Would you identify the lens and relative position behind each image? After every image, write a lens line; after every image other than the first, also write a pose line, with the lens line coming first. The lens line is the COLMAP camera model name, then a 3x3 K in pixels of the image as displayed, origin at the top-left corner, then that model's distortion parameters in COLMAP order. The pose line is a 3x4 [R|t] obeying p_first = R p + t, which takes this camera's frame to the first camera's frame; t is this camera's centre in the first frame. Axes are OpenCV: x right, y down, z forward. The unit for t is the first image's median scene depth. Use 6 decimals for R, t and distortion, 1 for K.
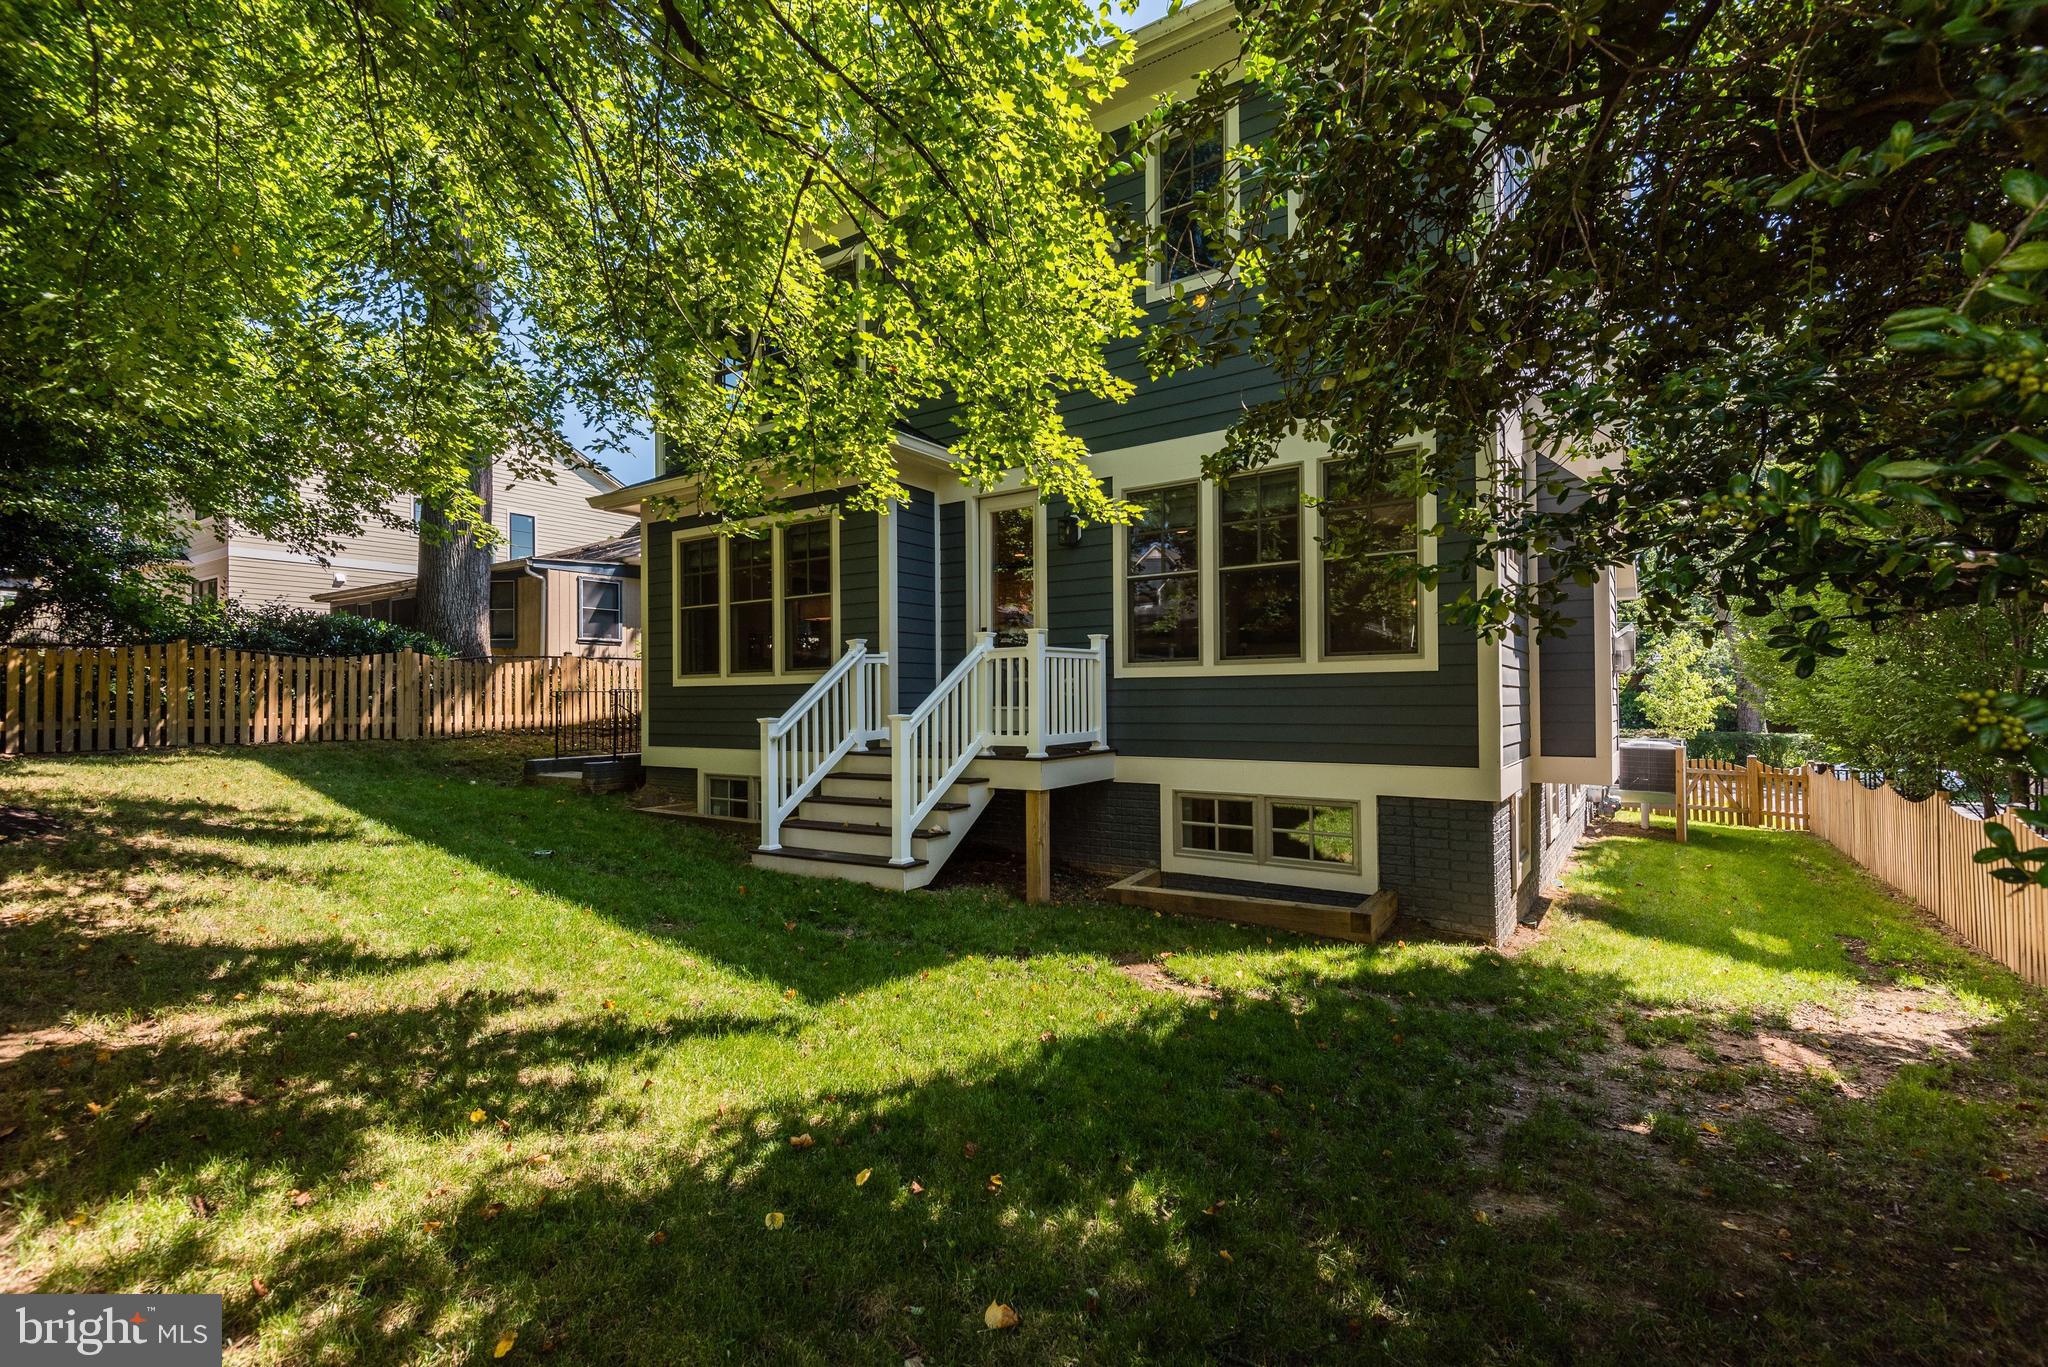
lens RADIAL K [[939.3, 0, 1024.0], [0, 939.3, 683.5], [0, 0, 1]] dist [-0.003912, -0.000540]
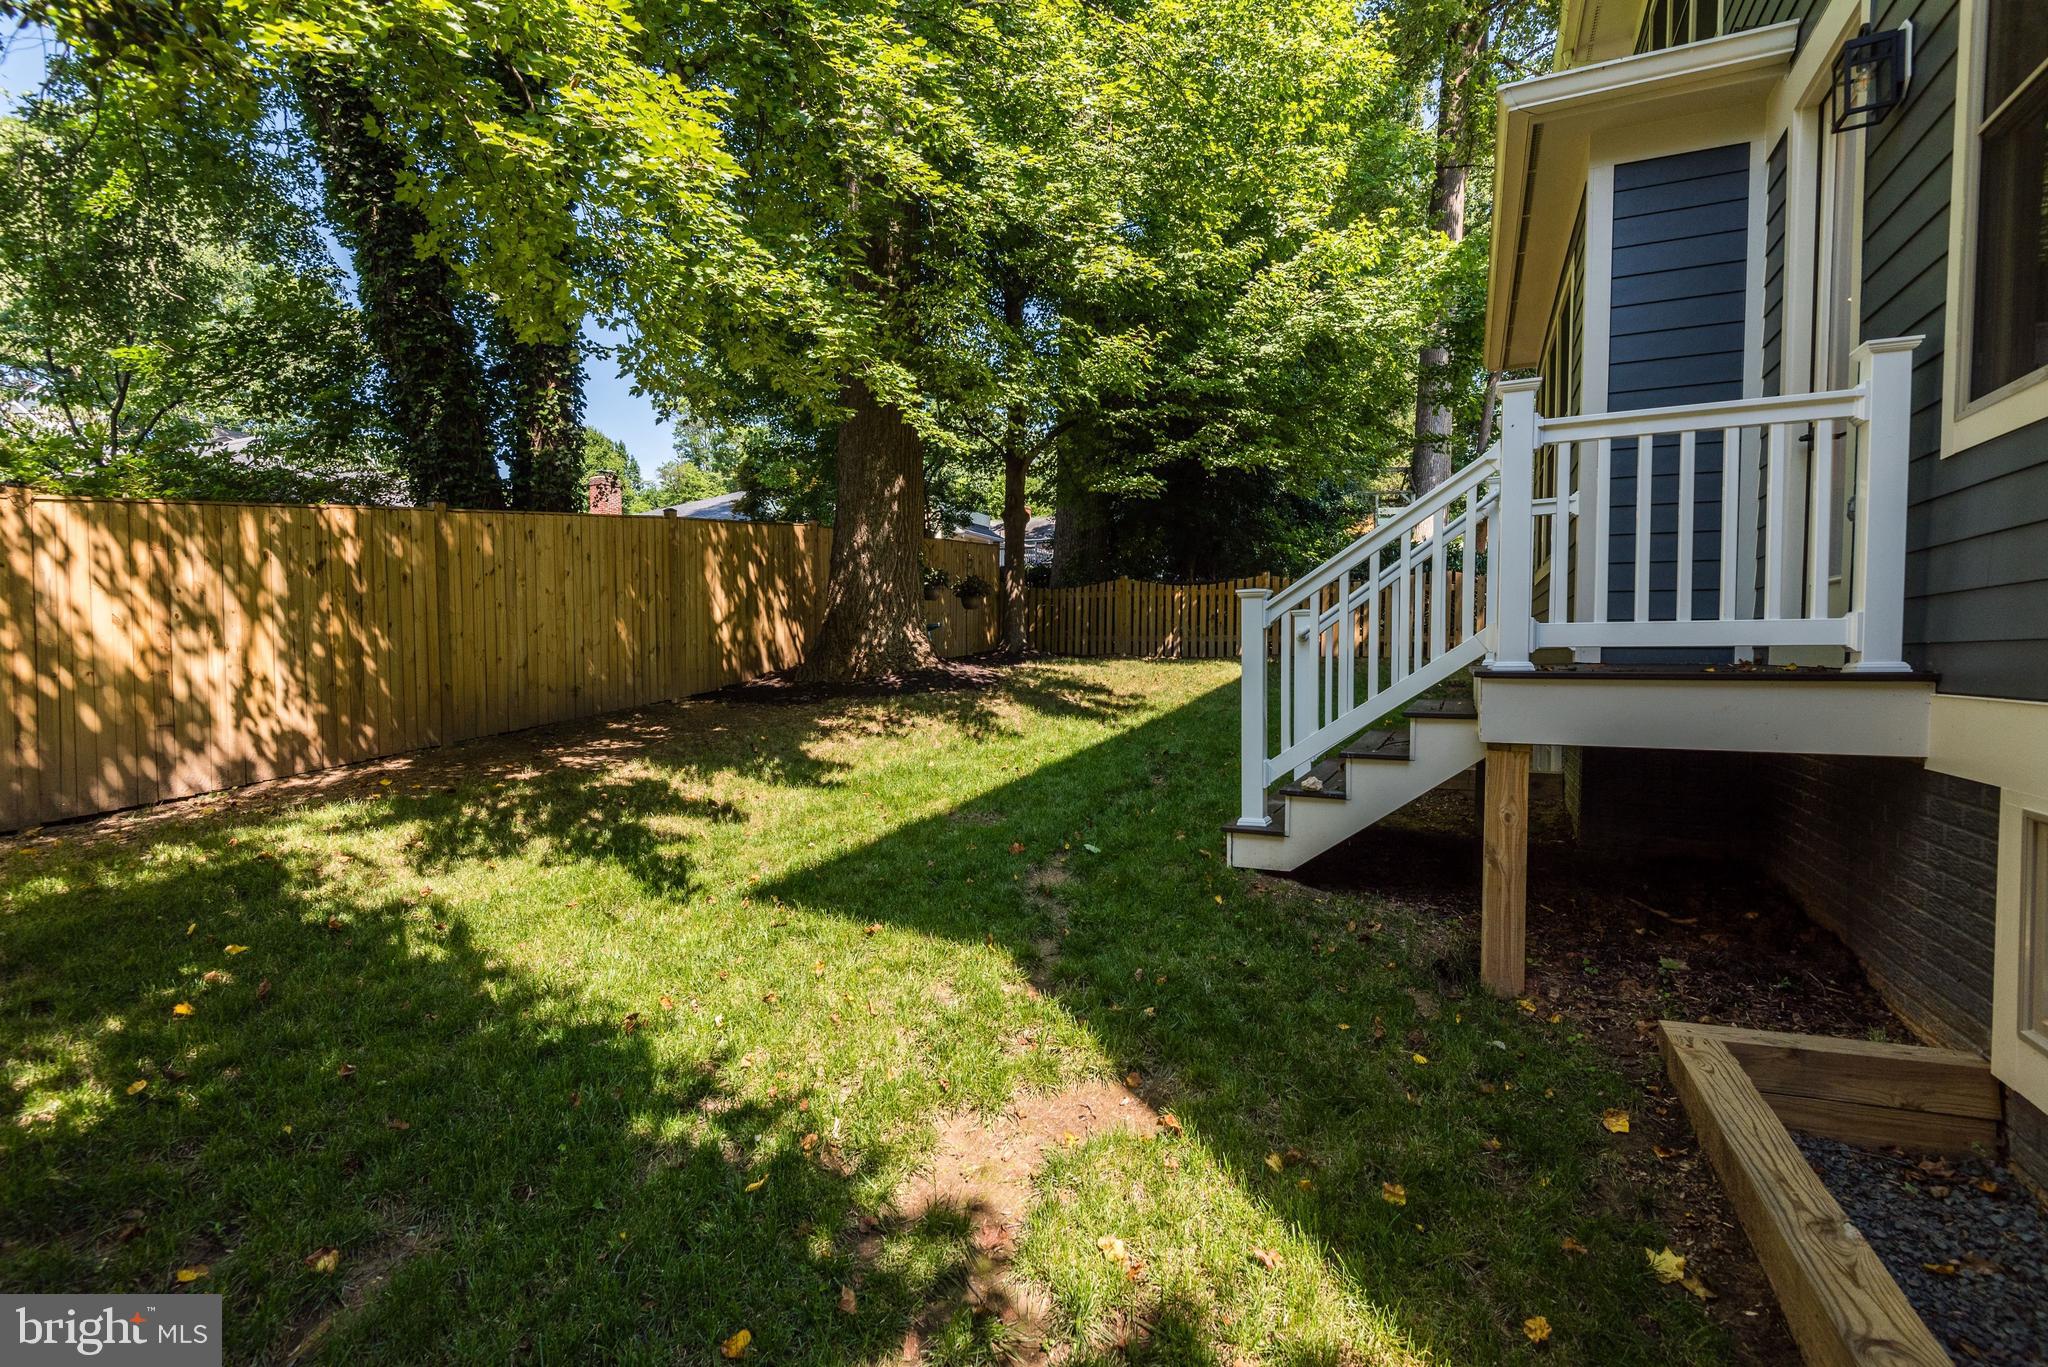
lens RADIAL K [[939.3, 0, 1024.0], [0, 939.3, 683.5], [0, 0, 1]] dist [-0.003912, -0.000540]
pose [[0.151697, 0.032687, -0.987886, 0.440357], [0.009555, 0.999358, 0.034534, 0.068084], [0.988381, -0.014678, 0.151287, 0.713405]]
